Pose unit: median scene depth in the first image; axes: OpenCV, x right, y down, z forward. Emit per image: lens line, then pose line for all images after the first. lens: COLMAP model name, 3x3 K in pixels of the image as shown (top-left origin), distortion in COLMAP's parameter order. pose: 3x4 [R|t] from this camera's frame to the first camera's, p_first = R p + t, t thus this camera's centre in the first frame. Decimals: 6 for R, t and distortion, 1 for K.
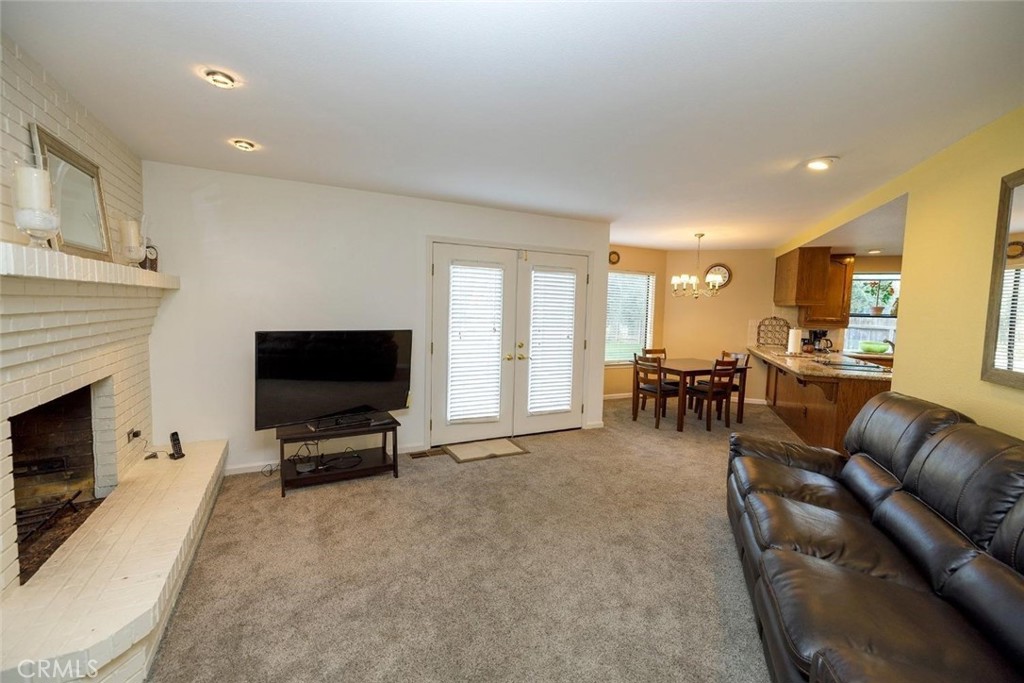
lens RADIAL K [[428.7, 0, 508.1], [0, 428.7, 340.4], [0, 0, 1]] dist [0.000548, -0.000447]
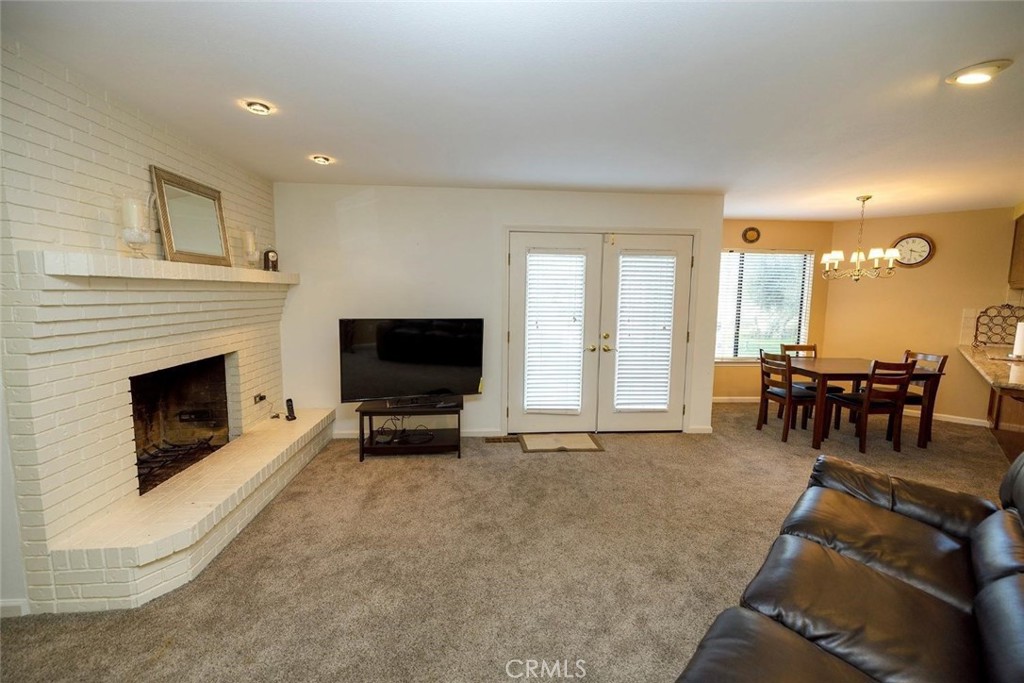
lens RADIAL K [[428.7, 0, 508.1], [0, 428.7, 340.4], [0, 0, 1]] dist [0.000548, -0.000447]
pose [[0.927047, 0.025078, -0.374106, 0.188656], [-0.016954, 0.999544, 0.024992, 0.000917], [0.374562, -0.016826, 0.927049, 0.055491]]
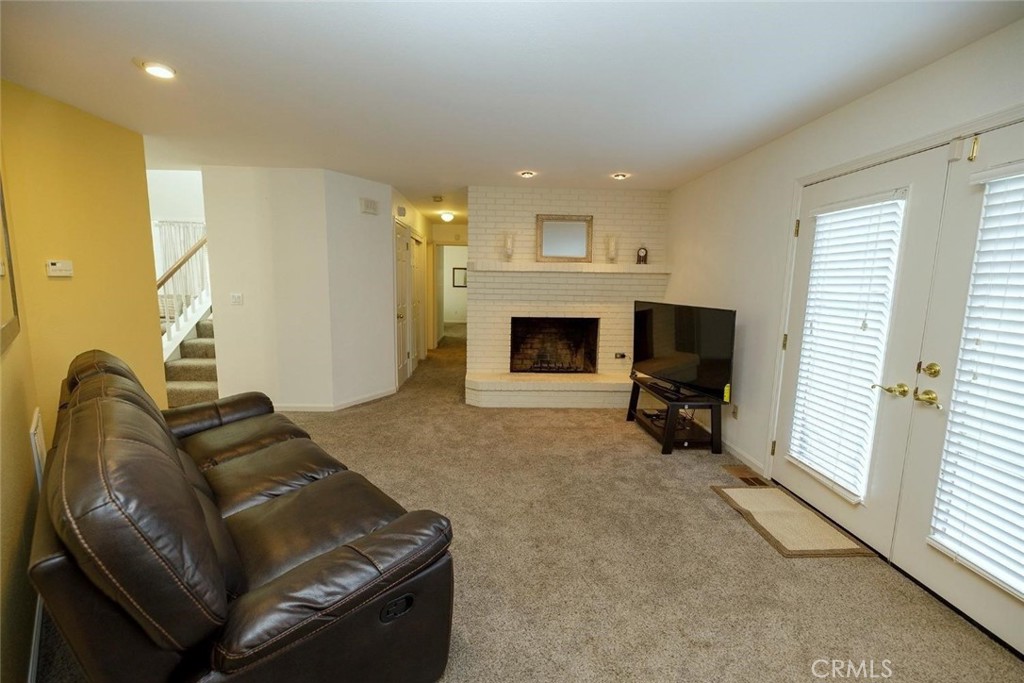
lens RADIAL K [[428.7, 0, 508.1], [0, 428.7, 340.4], [0, 0, 1]] dist [0.000548, -0.000447]
pose [[-0.417103, 0.092522, -0.904138, 0.606498], [-0.101015, 0.983922, 0.147288, -0.039009], [0.903228, 0.152765, -0.401051, 0.819189]]
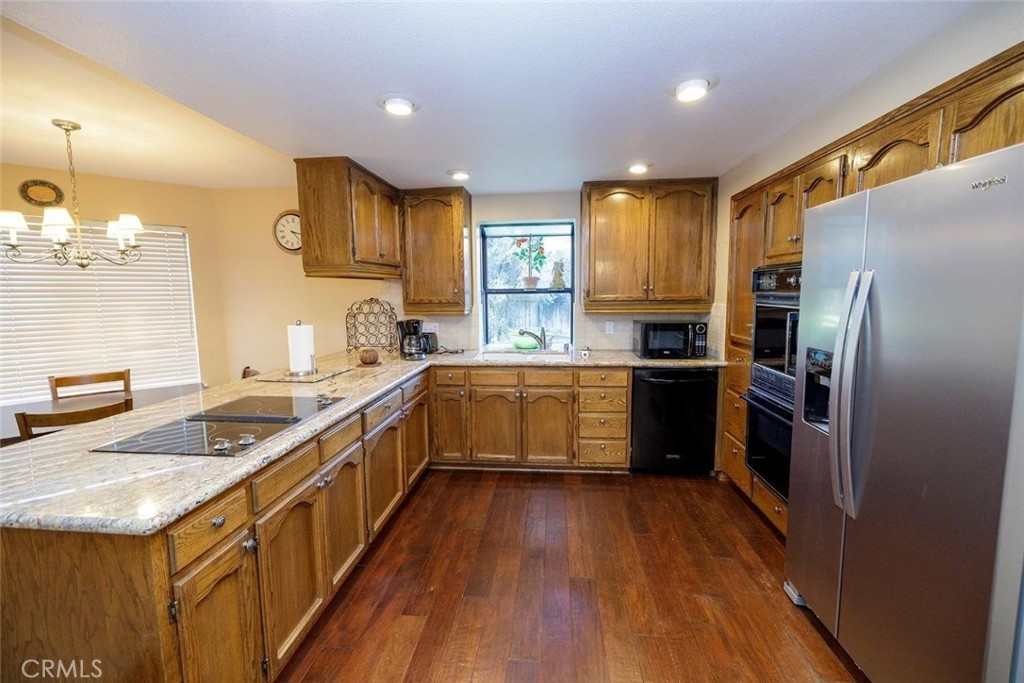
lens RADIAL K [[428.7, 0, 508.1], [0, 428.7, 340.4], [0, 0, 1]] dist [0.000548, -0.000447]
pose [[0.966834, -0.063205, 0.247460, 0.979580], [0.054233, 0.997606, 0.042912, -0.019416], [-0.249580, -0.028069, 0.967947, 0.567485]]
